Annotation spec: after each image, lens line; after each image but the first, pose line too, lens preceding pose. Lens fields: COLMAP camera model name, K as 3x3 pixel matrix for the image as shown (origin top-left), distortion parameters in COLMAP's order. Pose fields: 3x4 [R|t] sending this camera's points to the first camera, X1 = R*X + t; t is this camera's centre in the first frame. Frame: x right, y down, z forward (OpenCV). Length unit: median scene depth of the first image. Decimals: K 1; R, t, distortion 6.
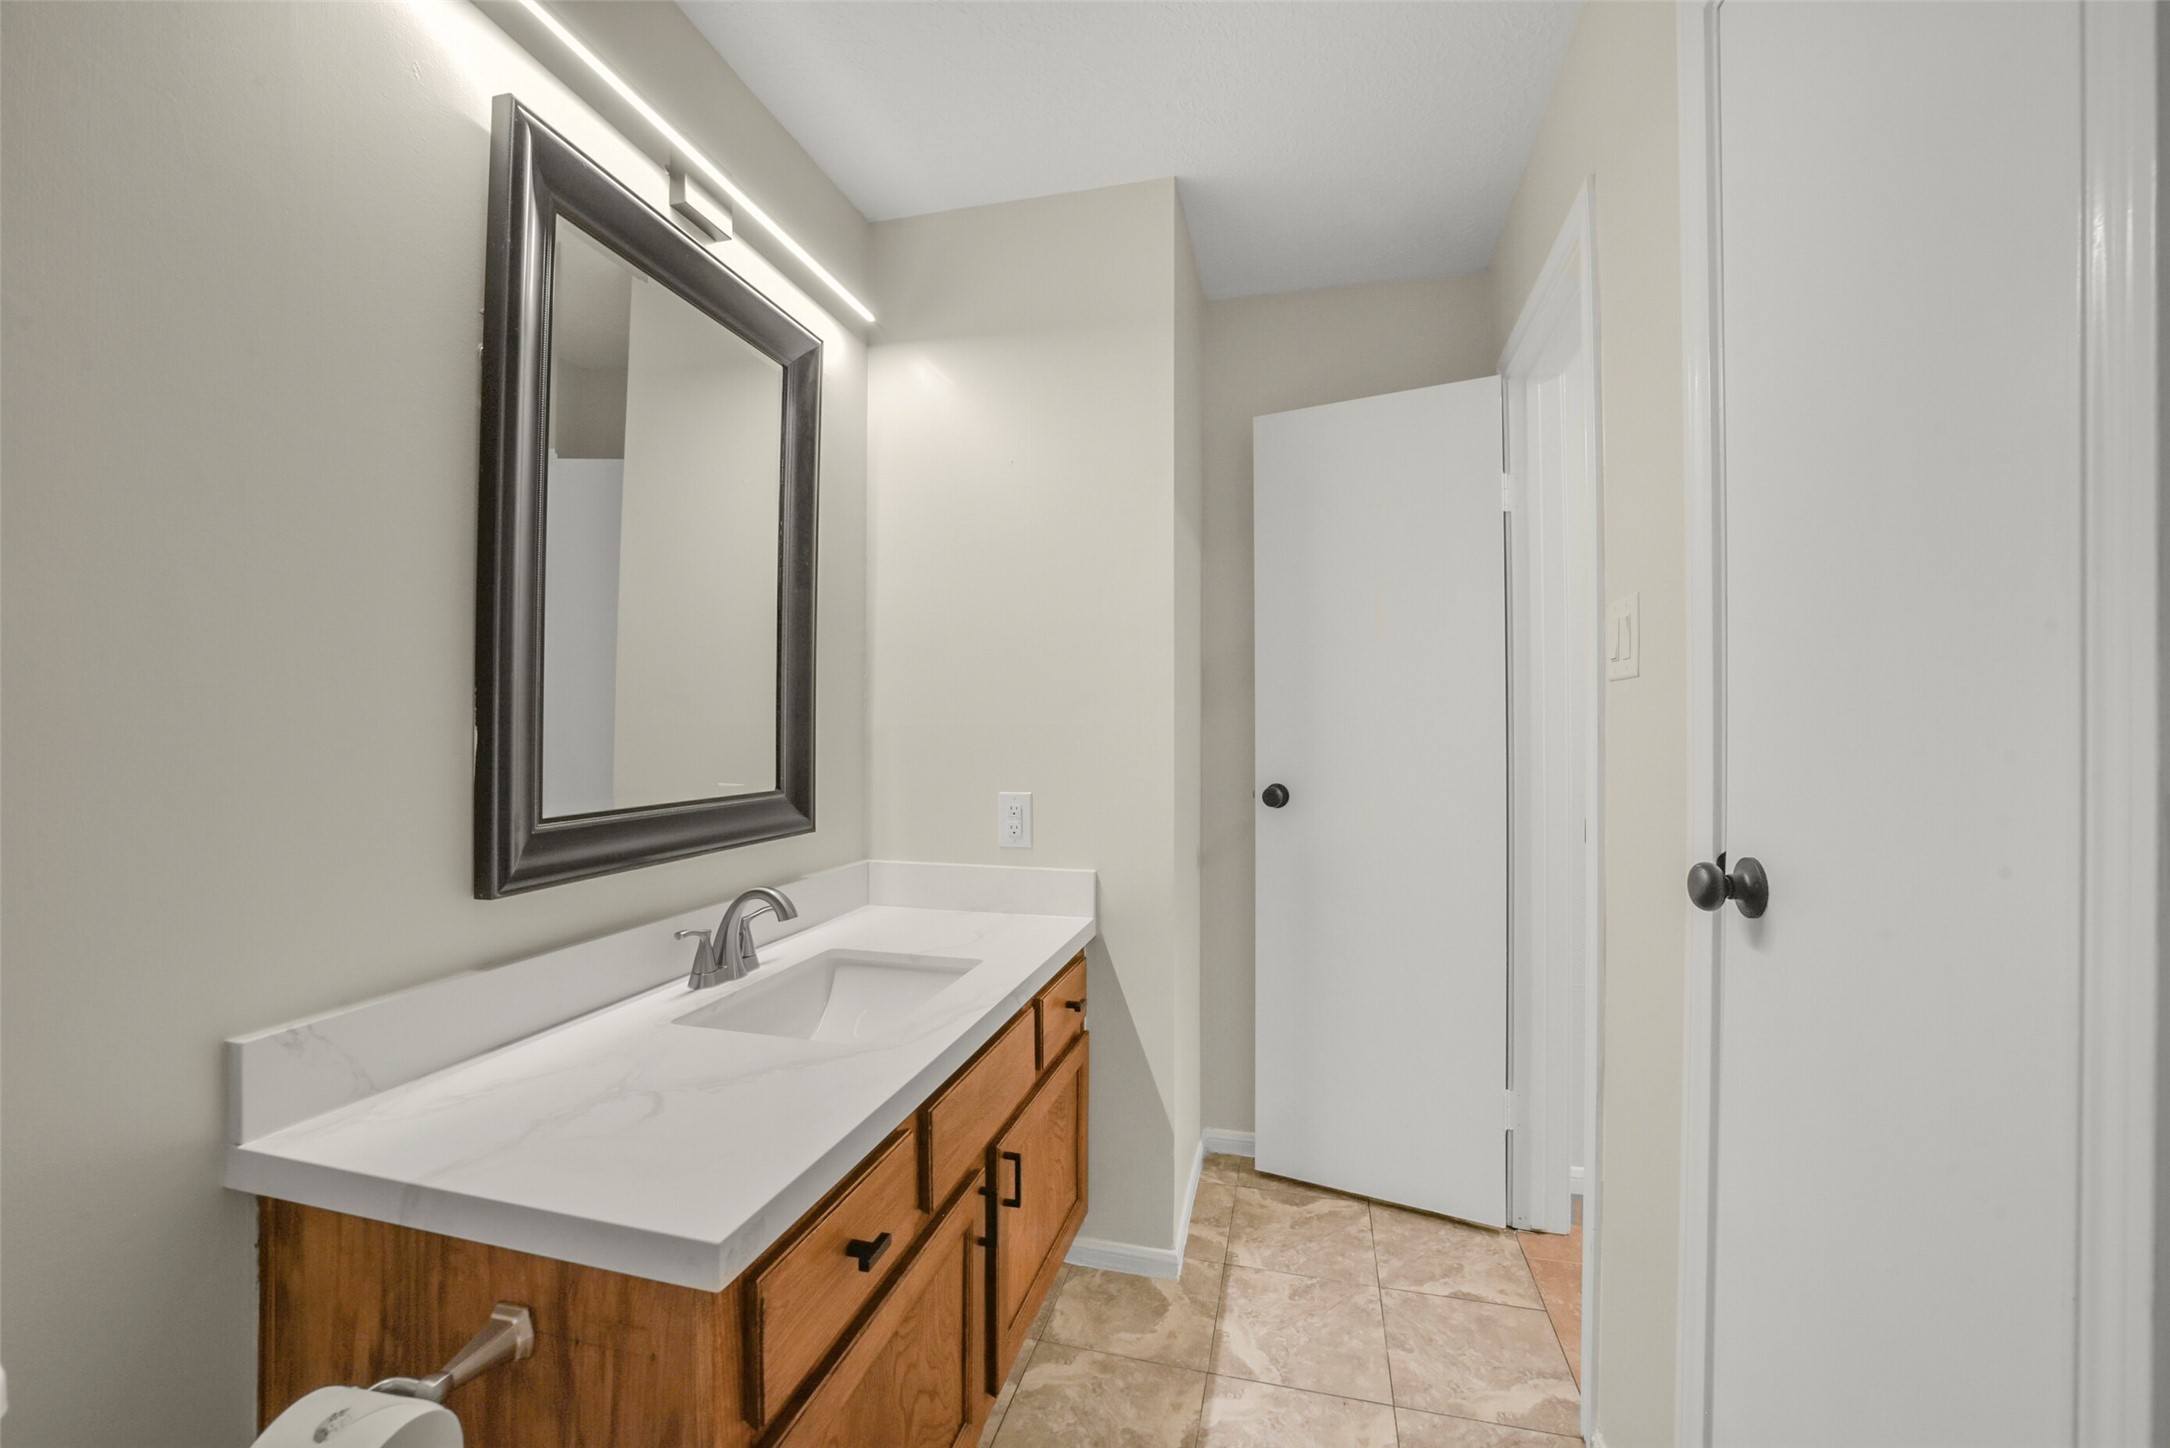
lens RADIAL K [[854.9, 0, 1093.3], [0, 854.9, 722.6], [0, 0, 1]] dist [-0.029936, 0.010123]
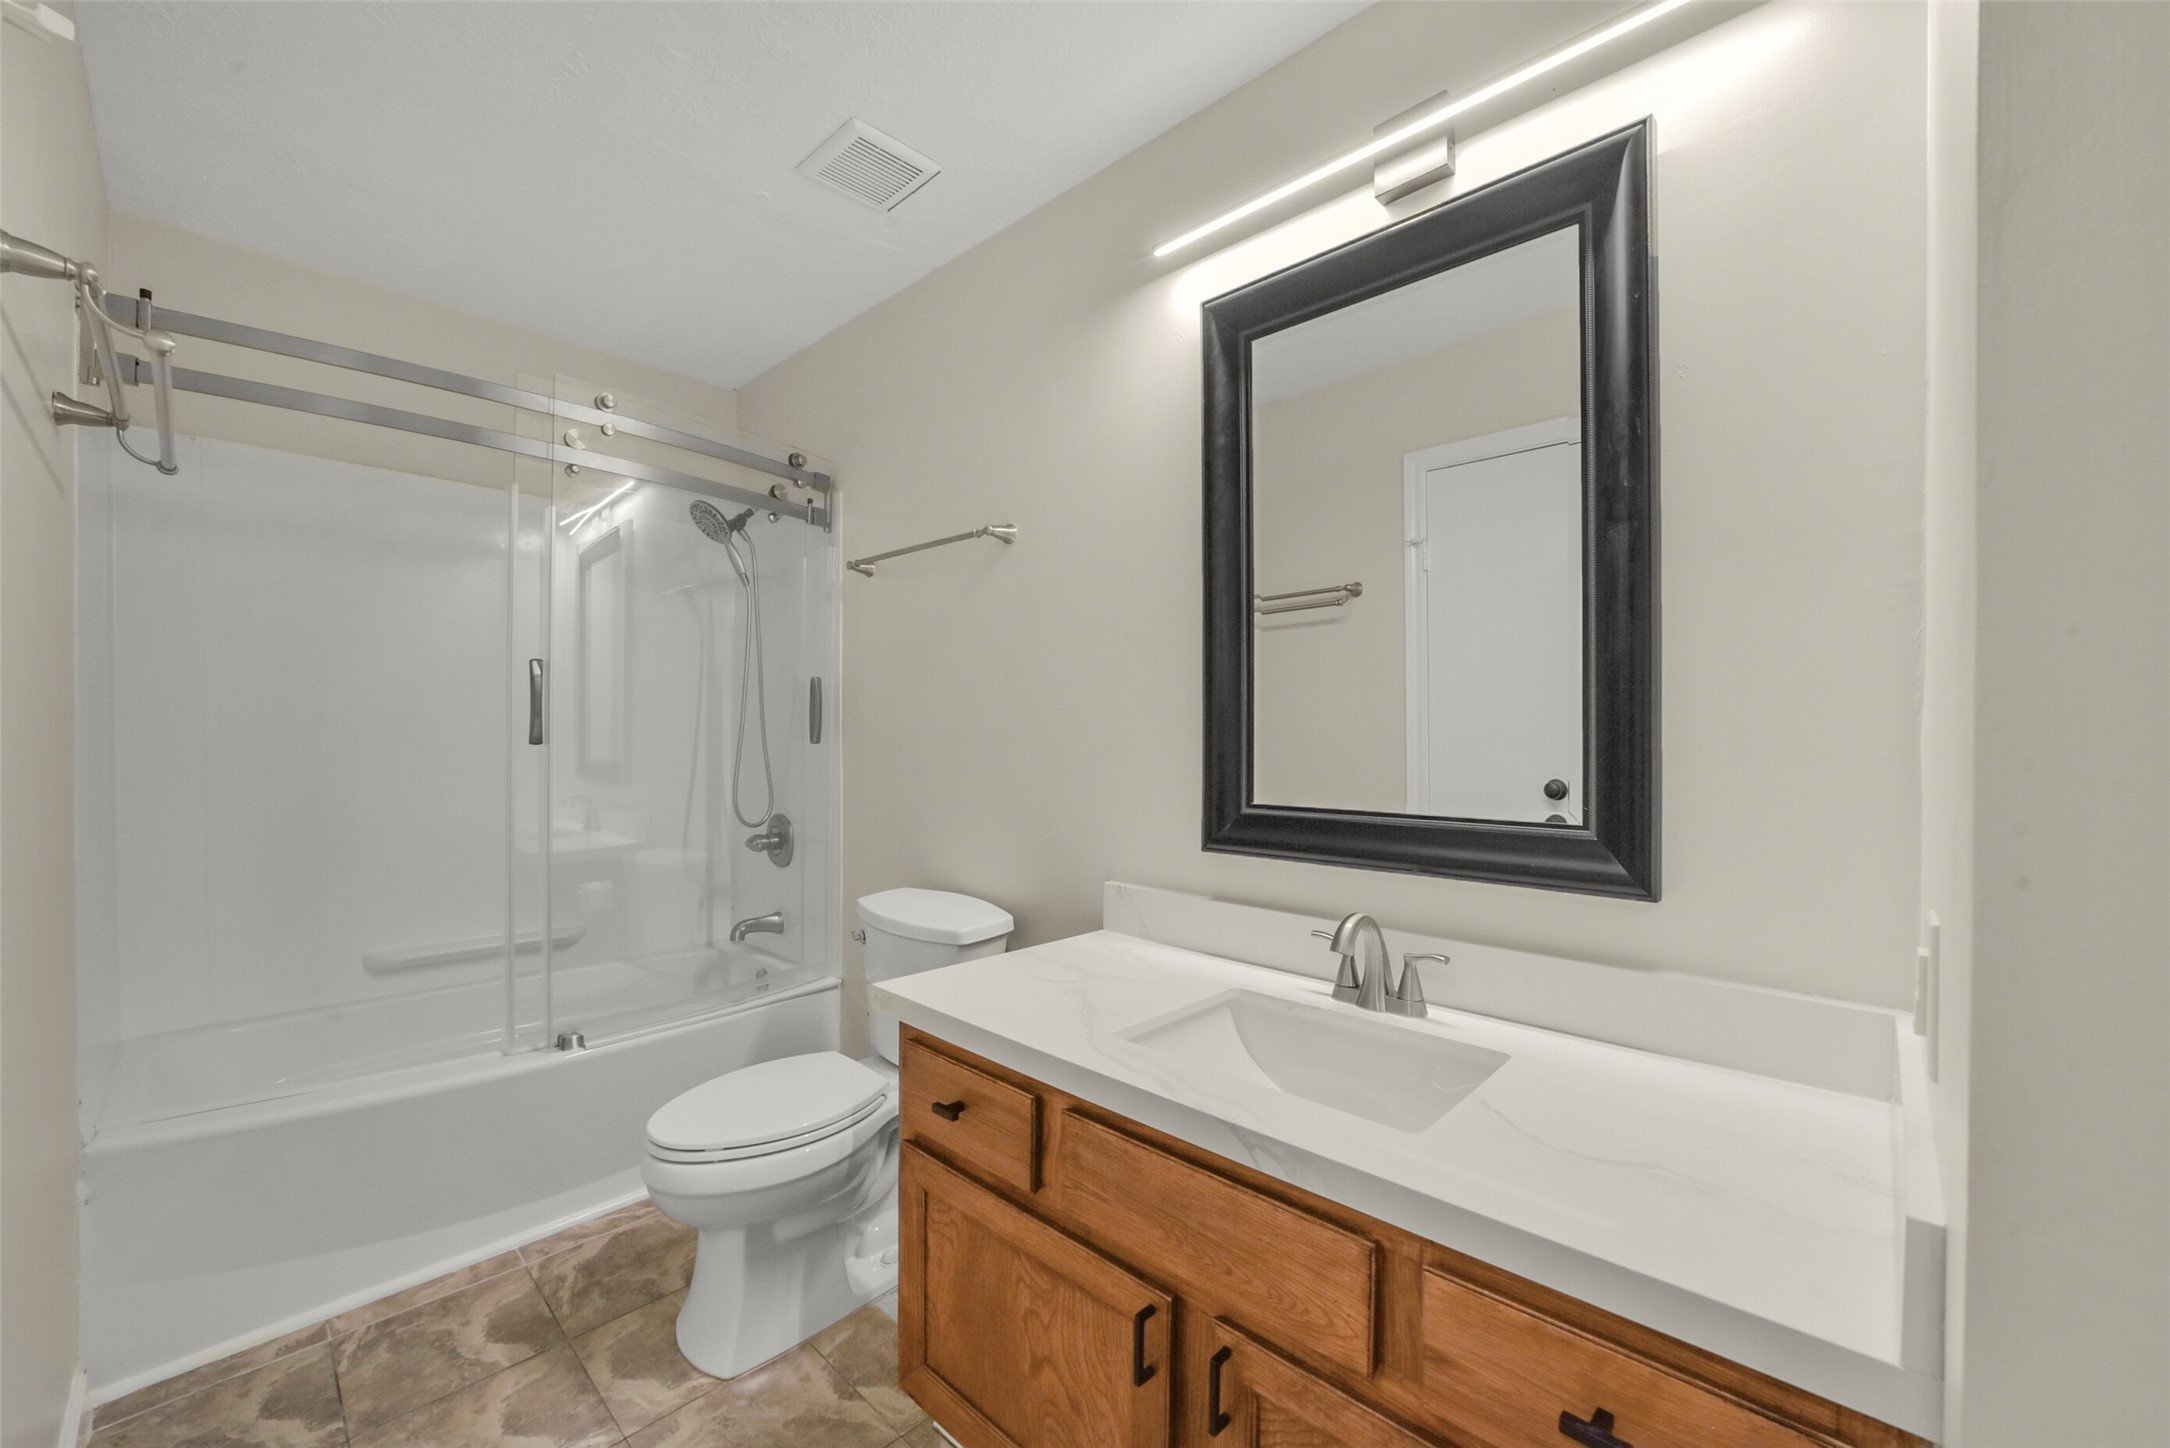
lens RADIAL K [[854.9, 0, 1093.3], [0, 854.9, 722.6], [0, 0, 1]] dist [-0.029936, 0.010123]
pose [[-0.498919, -0.006881, -0.866621, 0.551157], [0.010360, 0.999850, -0.013903, 0.000731], [0.866587, -0.015914, -0.498772, 1.262188]]
